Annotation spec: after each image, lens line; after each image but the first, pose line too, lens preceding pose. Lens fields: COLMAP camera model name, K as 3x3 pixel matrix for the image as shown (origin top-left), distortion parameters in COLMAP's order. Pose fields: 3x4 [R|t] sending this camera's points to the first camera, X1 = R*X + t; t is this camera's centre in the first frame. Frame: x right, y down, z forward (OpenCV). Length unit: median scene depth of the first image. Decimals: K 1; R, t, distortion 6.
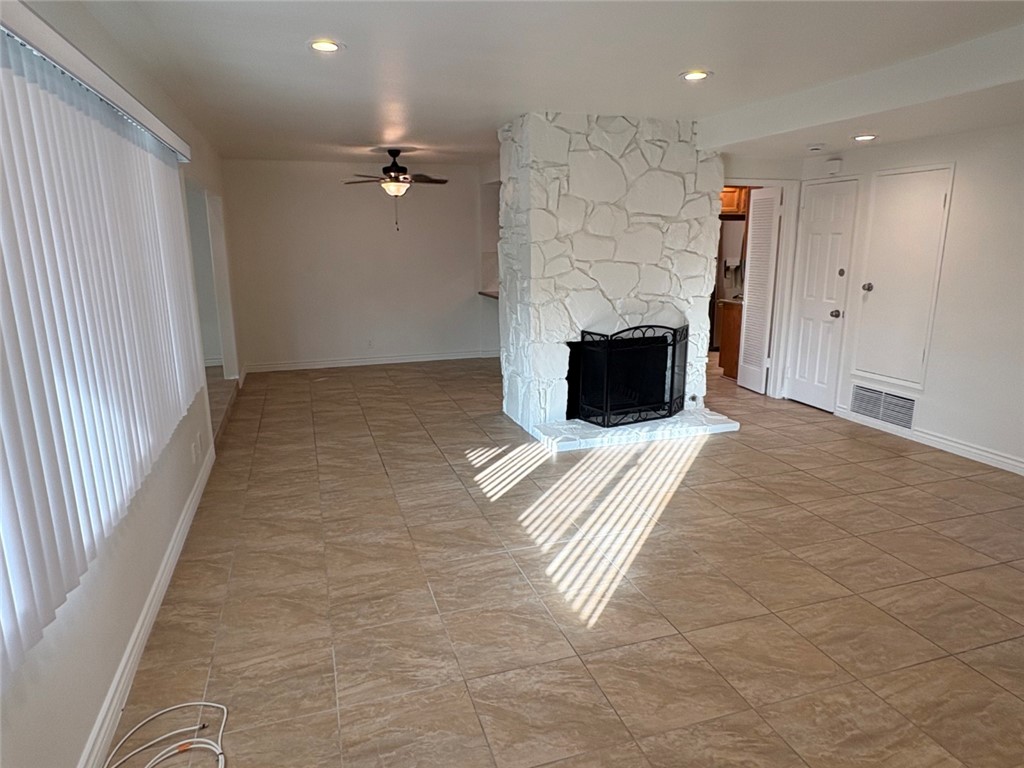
lens RADIAL K [[635.1, 0, 510.0], [0, 635.1, 387.5], [0, 0, 1]] dist [-0.000764, -0.003014]
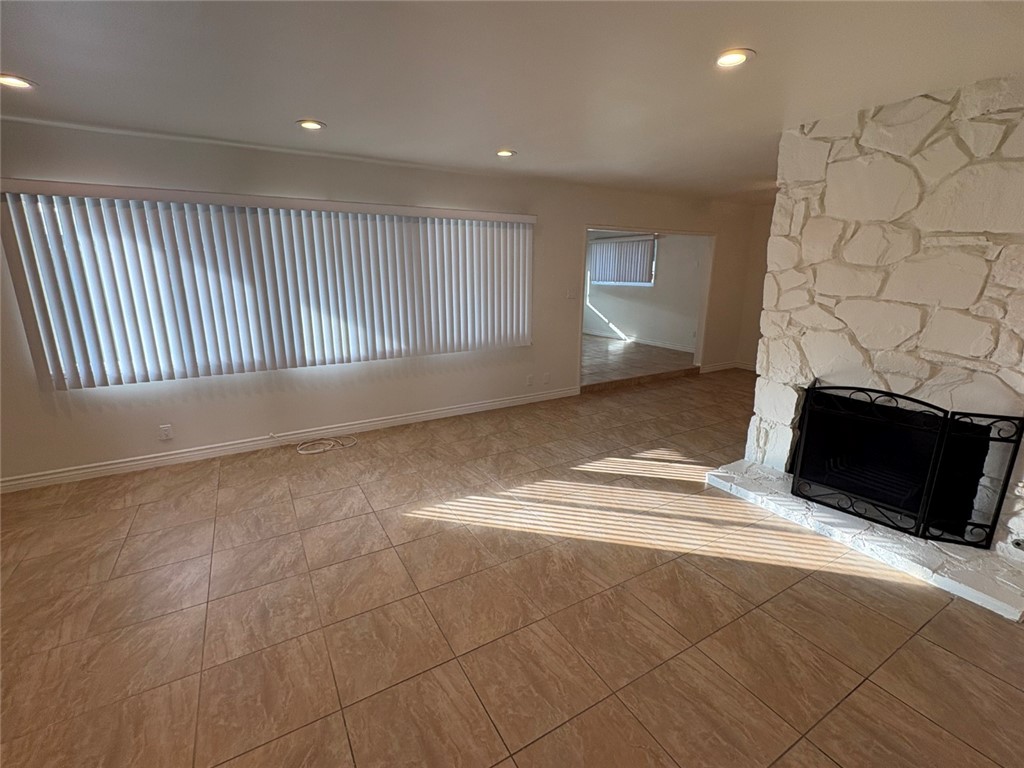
lens RADIAL K [[456.2, 0, 510.9], [0, 456.2, 383.4], [0, 0, 1]] dist [0.002789, -0.000593]
pose [[0.221806, 0.250346, -0.942406, 0.641623], [-0.226448, 0.953282, 0.199938, -0.120846], [0.948432, 0.169058, 0.268134, 0.488325]]
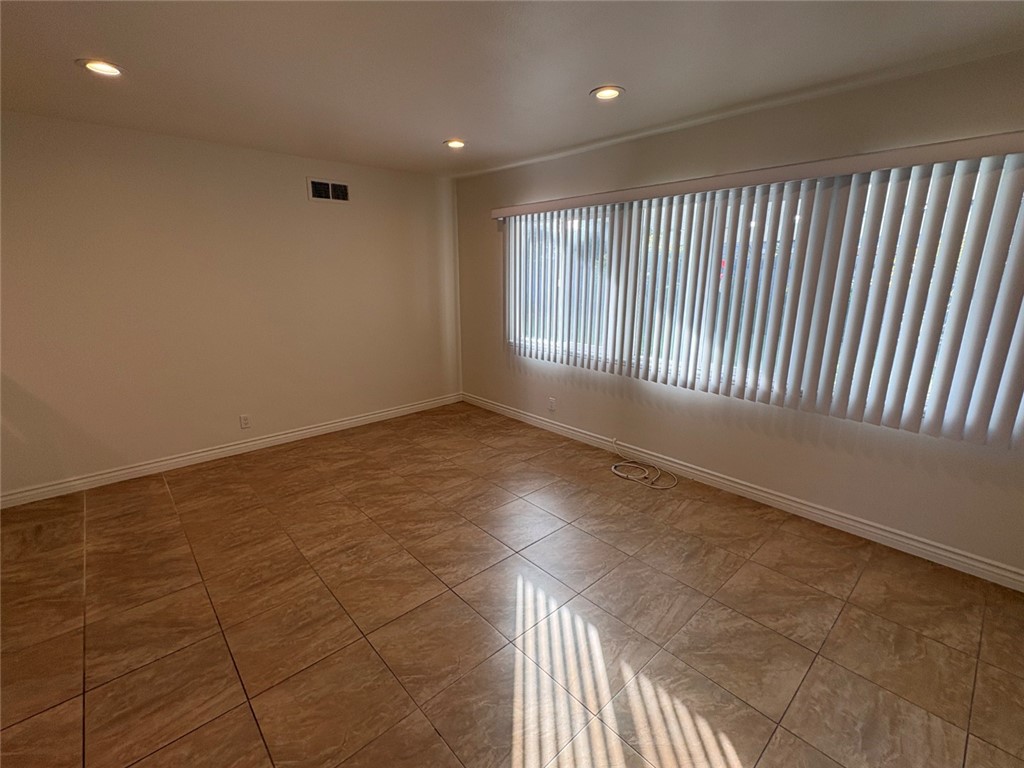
lens RADIAL K [[456.2, 0, 514.9], [0, 456.2, 384.6], [0, 0, 1]] dist [0.002789, -0.000593]
pose [[-0.908411, 0.119449, -0.400651, 0.246866], [-0.079241, 0.891752, 0.445533, -0.198764], [0.410499, 0.436475, -0.800612, 0.849166]]
